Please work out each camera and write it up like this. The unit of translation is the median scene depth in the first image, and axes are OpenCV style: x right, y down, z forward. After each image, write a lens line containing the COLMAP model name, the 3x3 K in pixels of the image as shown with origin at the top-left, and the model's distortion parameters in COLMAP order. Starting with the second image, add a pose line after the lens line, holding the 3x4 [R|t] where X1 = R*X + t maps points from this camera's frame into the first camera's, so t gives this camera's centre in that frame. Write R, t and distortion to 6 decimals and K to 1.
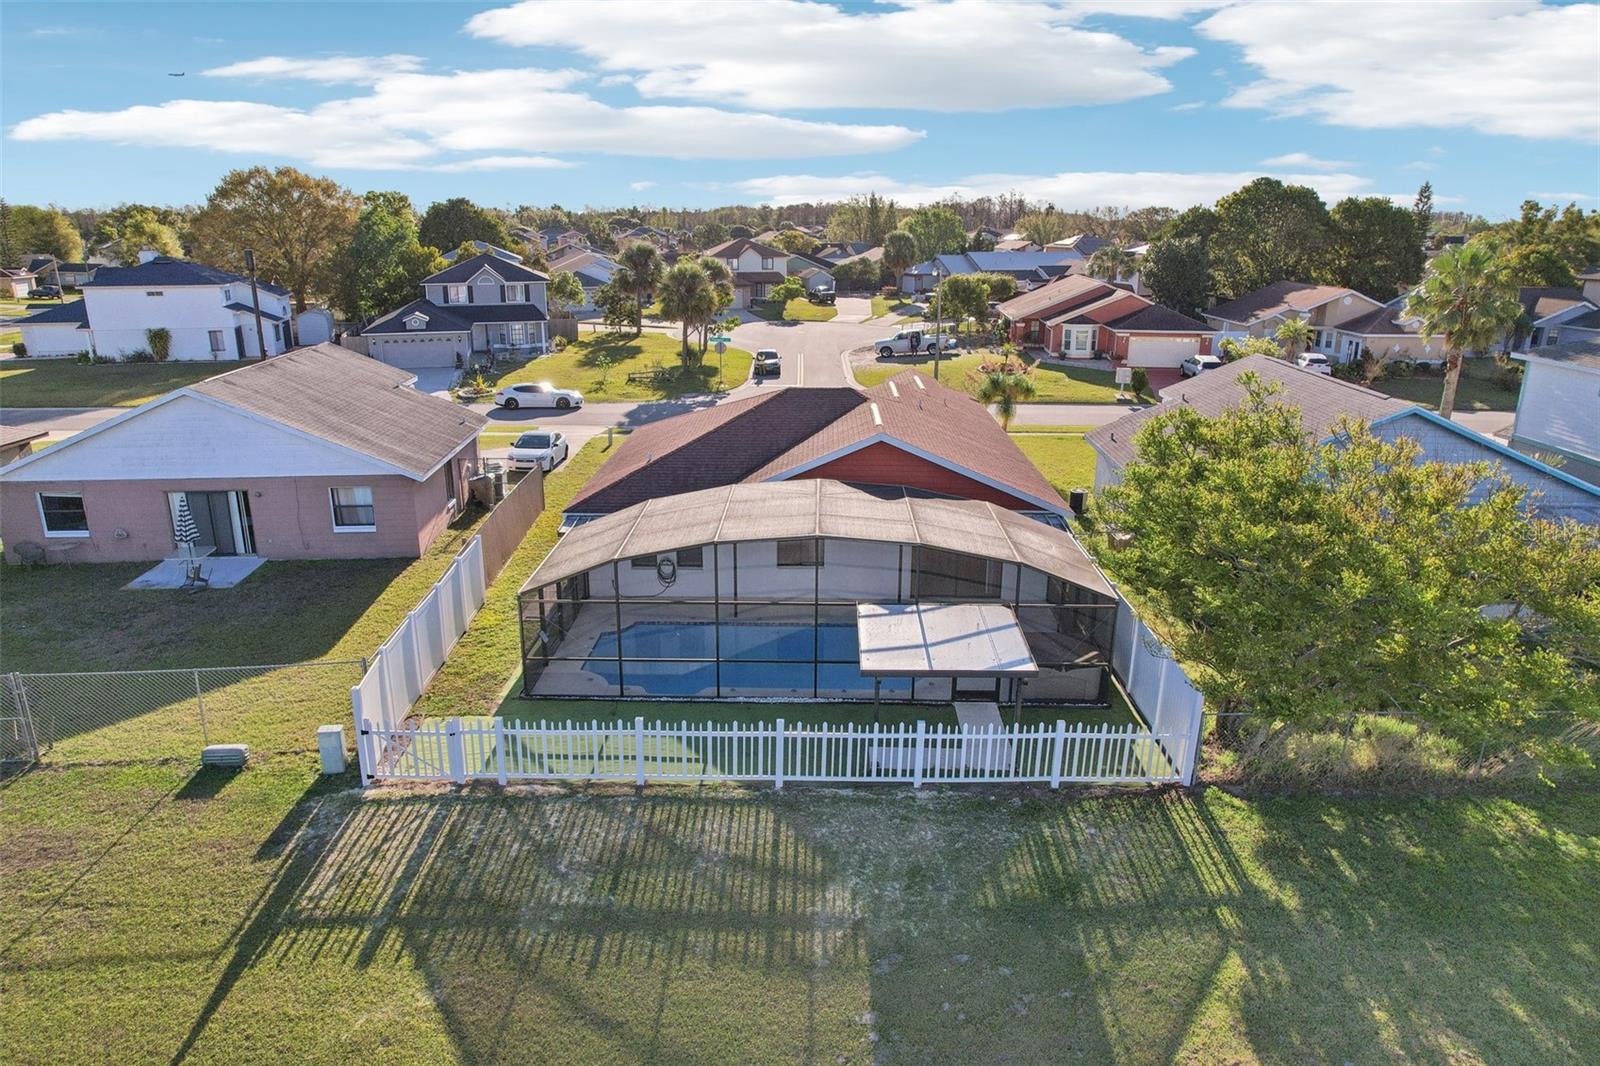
lens RADIAL K [[1043.6, 0, 800.6], [0, 1043.6, 533.3], [0, 0, 1]] dist [-0.073545, 0.068468]
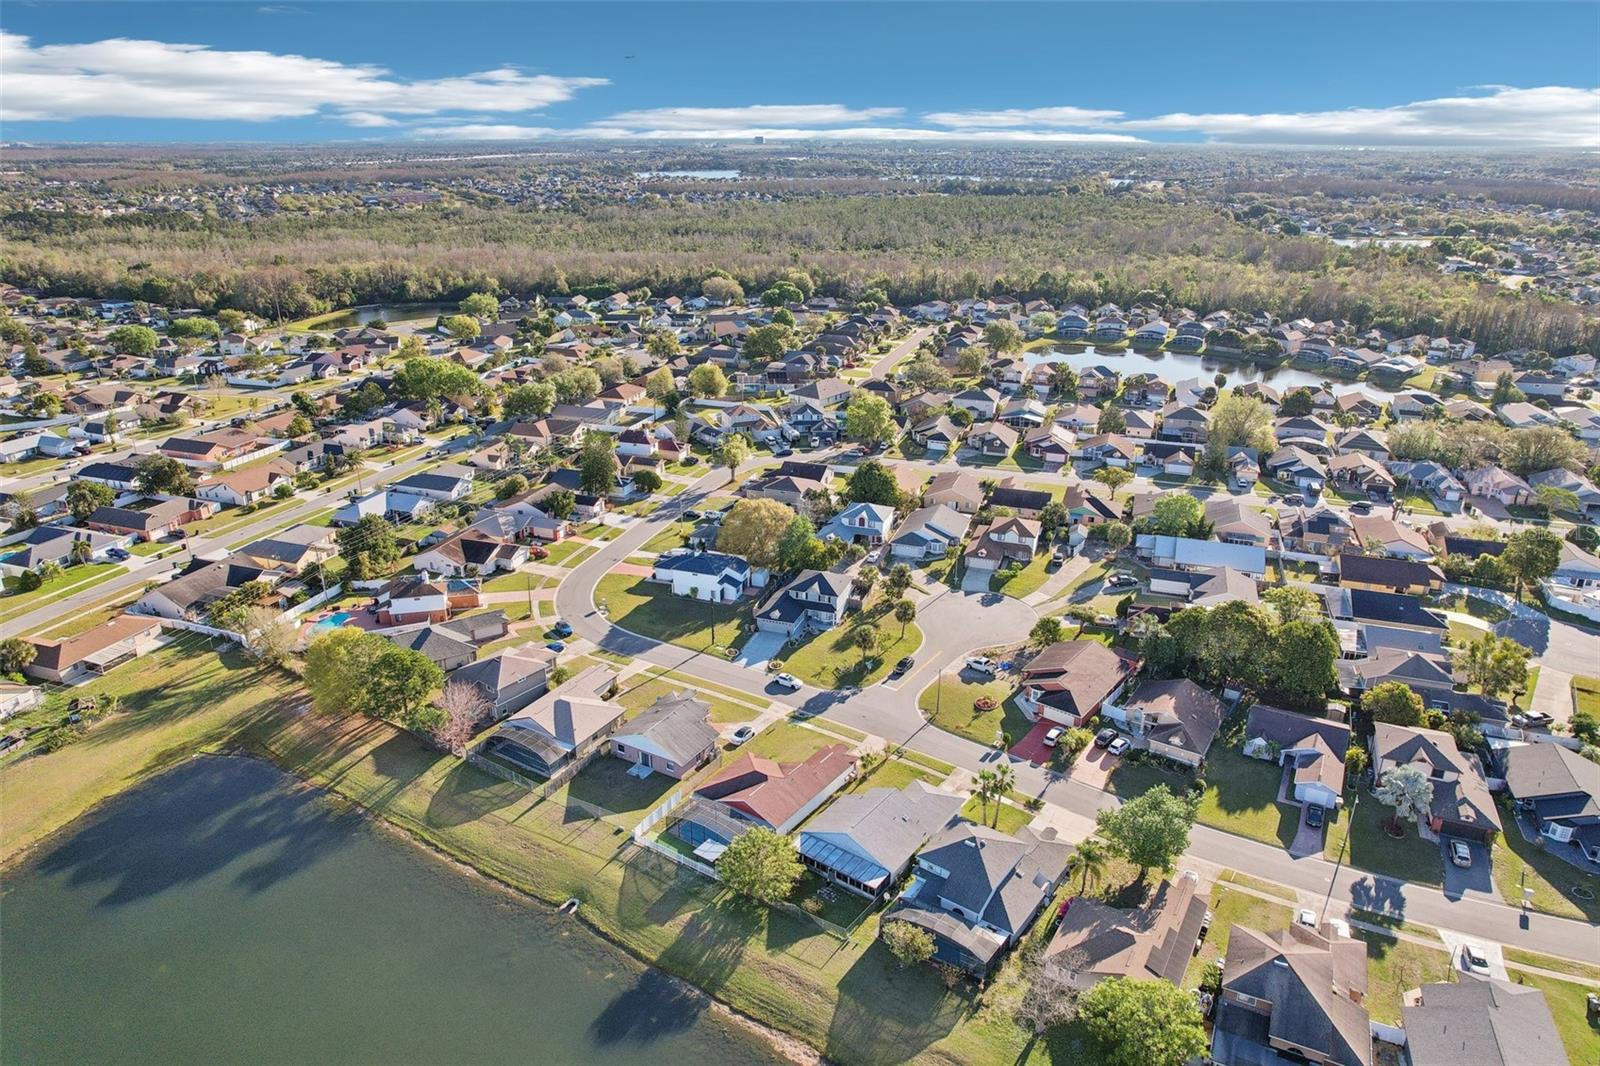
lens RADIAL K [[1038.0, 0, 800.0], [0, 1038.0, 533.0], [0, 0, 1]] dist [-0.074338, 0.065922]
pose [[0.828867, 0.204504, -0.520727, 2.191116], [-0.165046, 0.978752, 0.121672, -1.673059], [0.534545, -0.014906, 0.845008, -2.505794]]
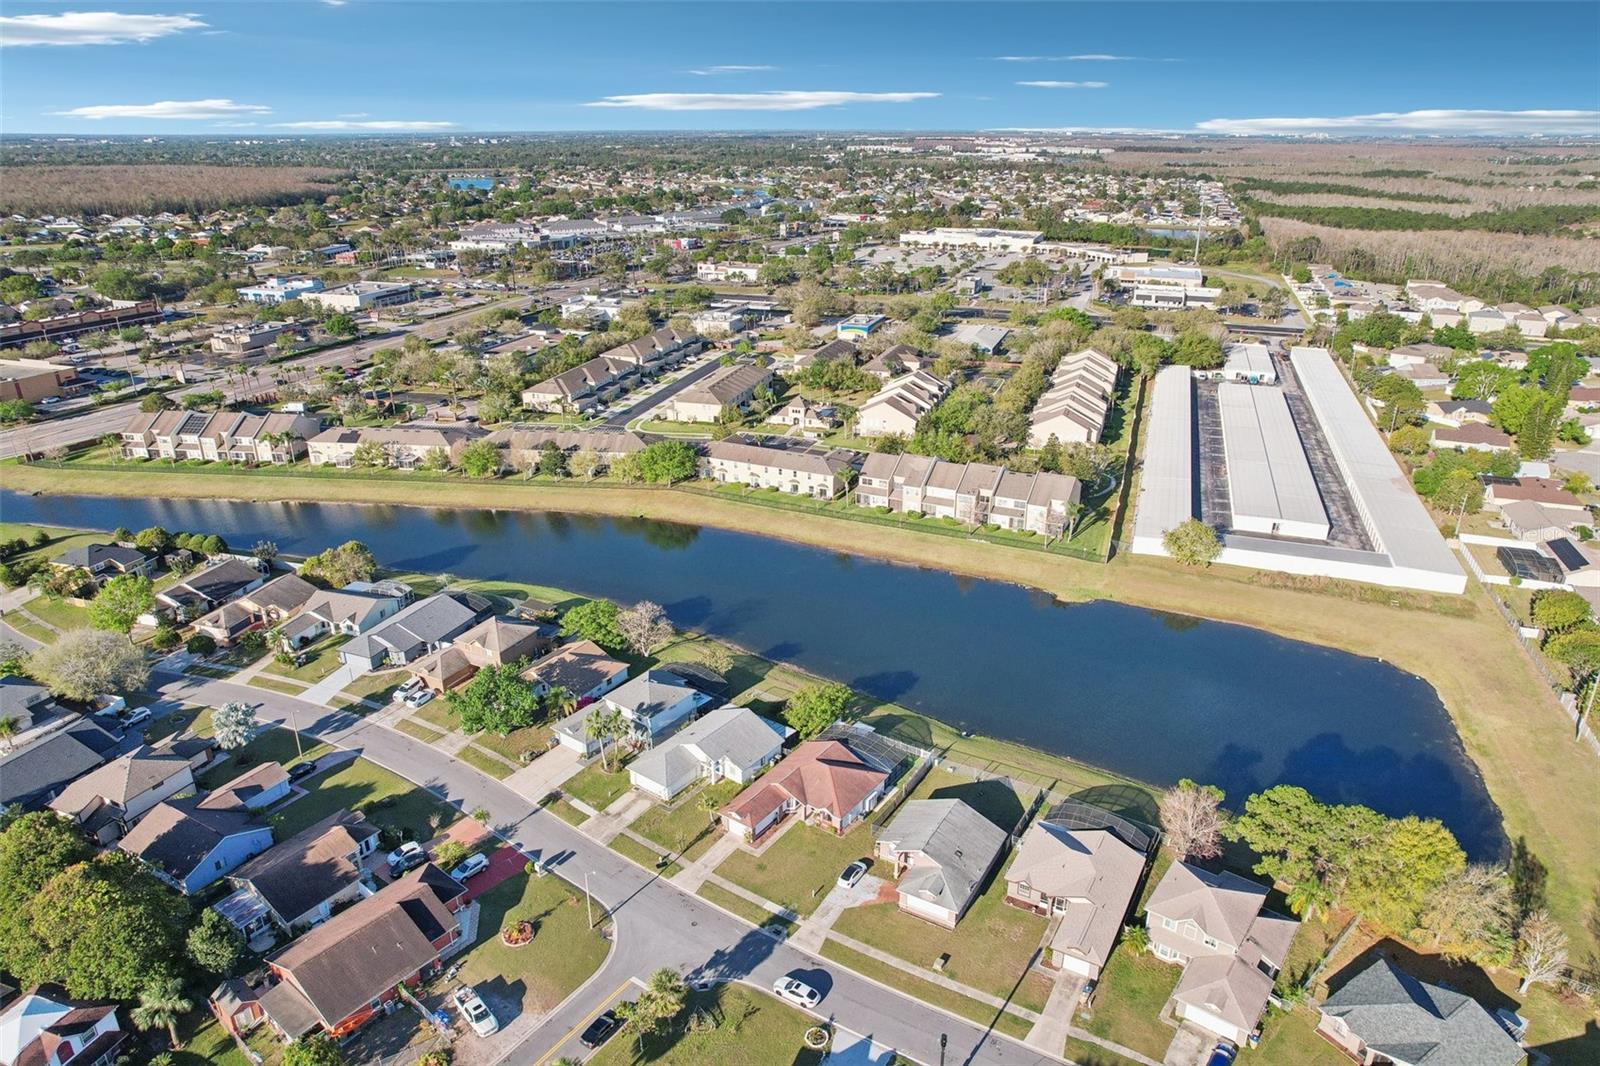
lens RADIAL K [[1025.2, 0, 805.0], [0, 1025.2, 531.6], [0, 0, 1]] dist [-0.068975, 0.057635]
pose [[-0.827953, -0.209389, 0.520241, -1.955226], [0.160982, 0.799895, 0.578146, -3.422535], [-0.537196, 0.562427, -0.628568, 3.230876]]
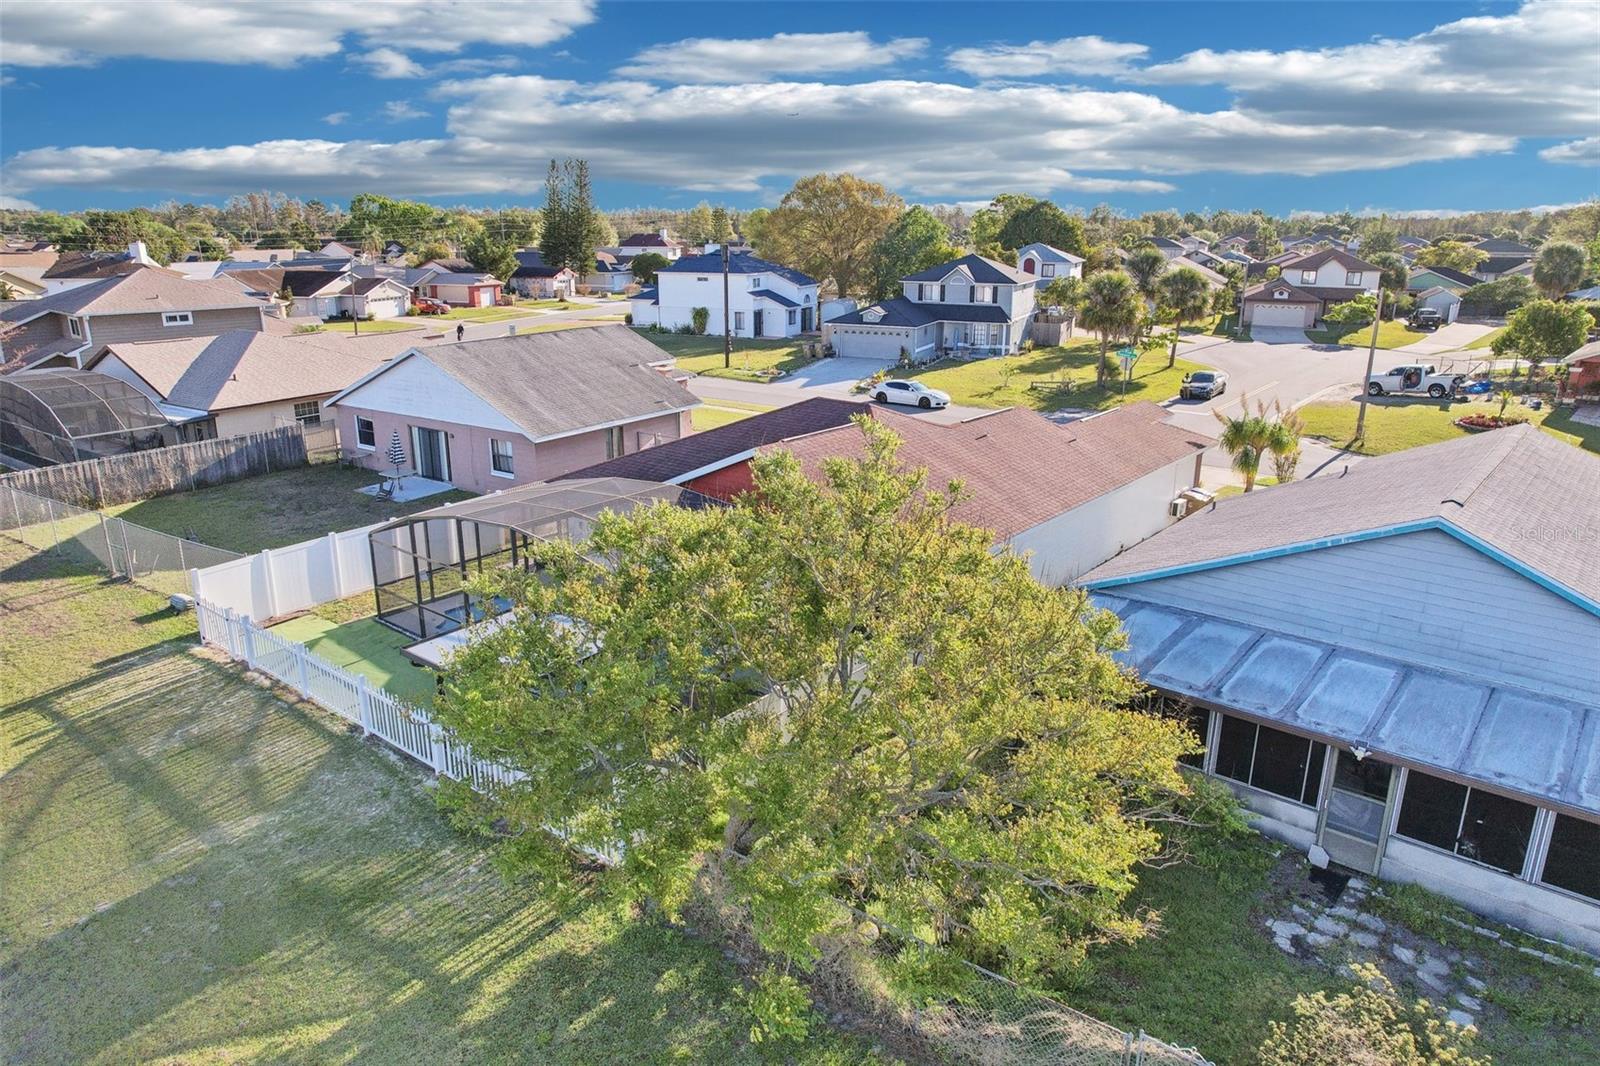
lens RADIAL K [[1043.6, 0, 800.6], [0, 1043.6, 533.3], [0, 0, 1]] dist [-0.073545, 0.068468]
pose [[0.786477, 0.178892, -0.591145, 0.588138], [-0.180833, 0.981887, 0.056552, -0.069390], [0.590554, 0.062422, 0.804580, 0.231474]]
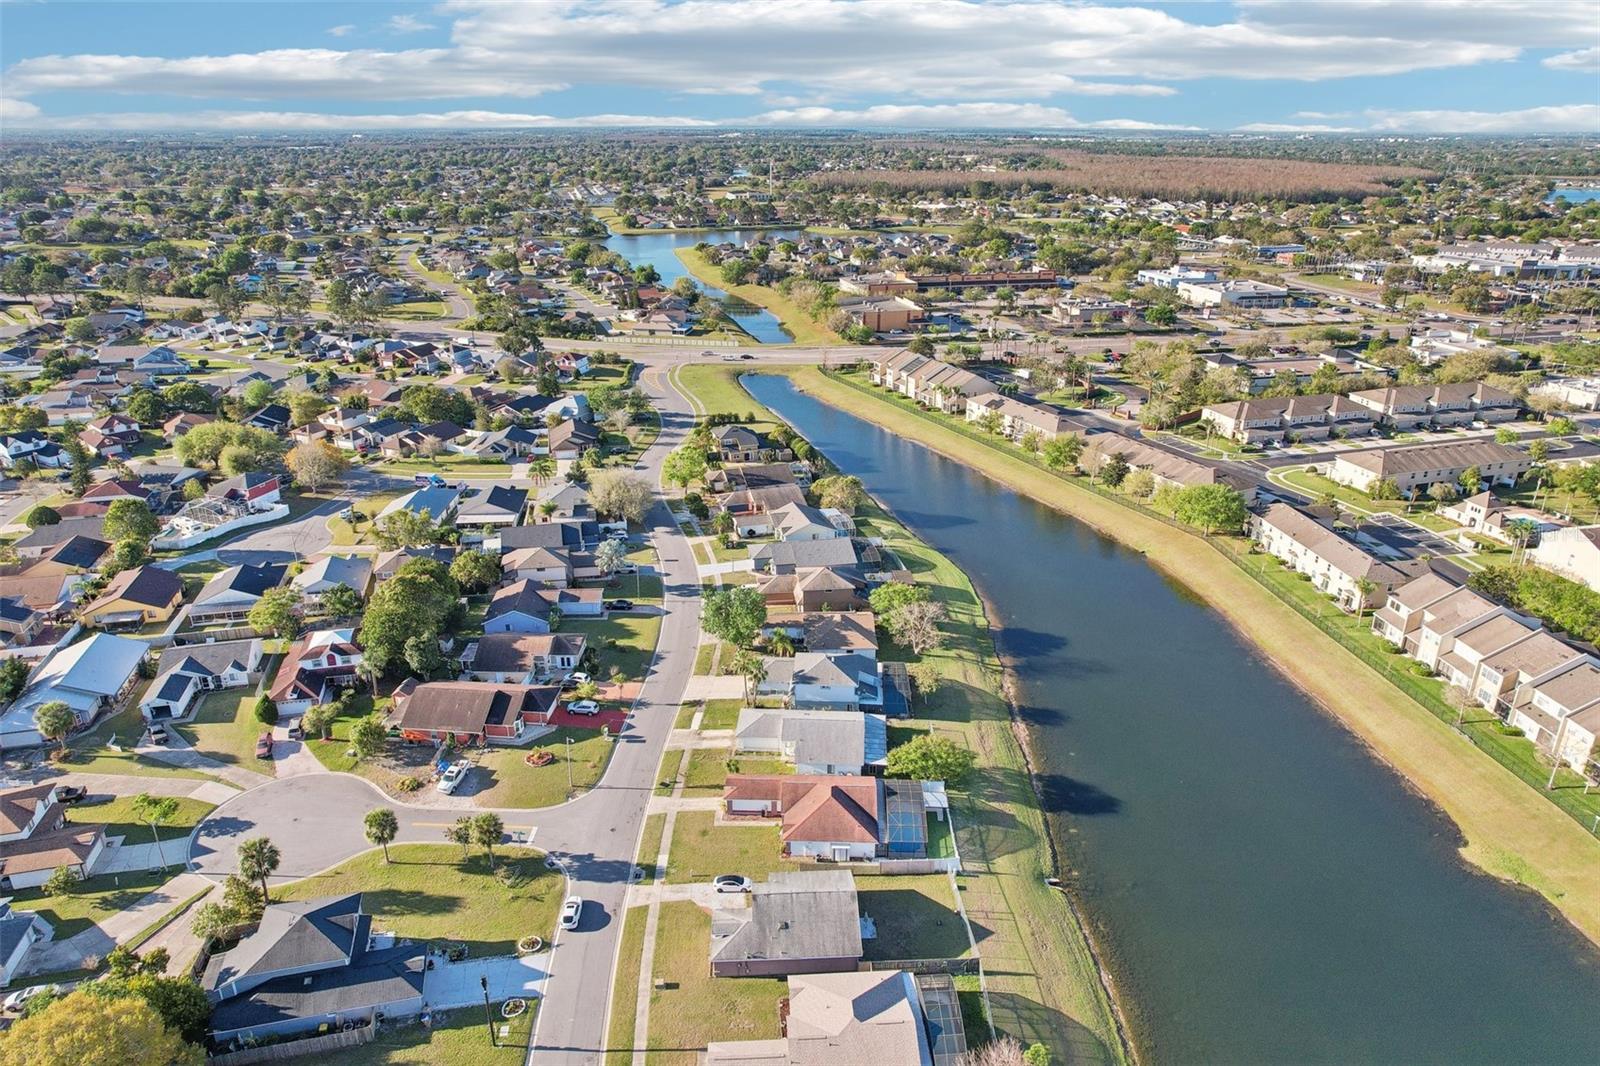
lens RADIAL K [[1038.0, 0, 800.0], [0, 1038.0, 533.0], [0, 0, 1]] dist [-0.074338, 0.065922]
pose [[0.014078, -0.372371, 0.927977, -3.434206], [0.288400, 0.890140, 0.352812, -2.558349], [-0.957406, 0.262662, 0.119923, 0.388211]]
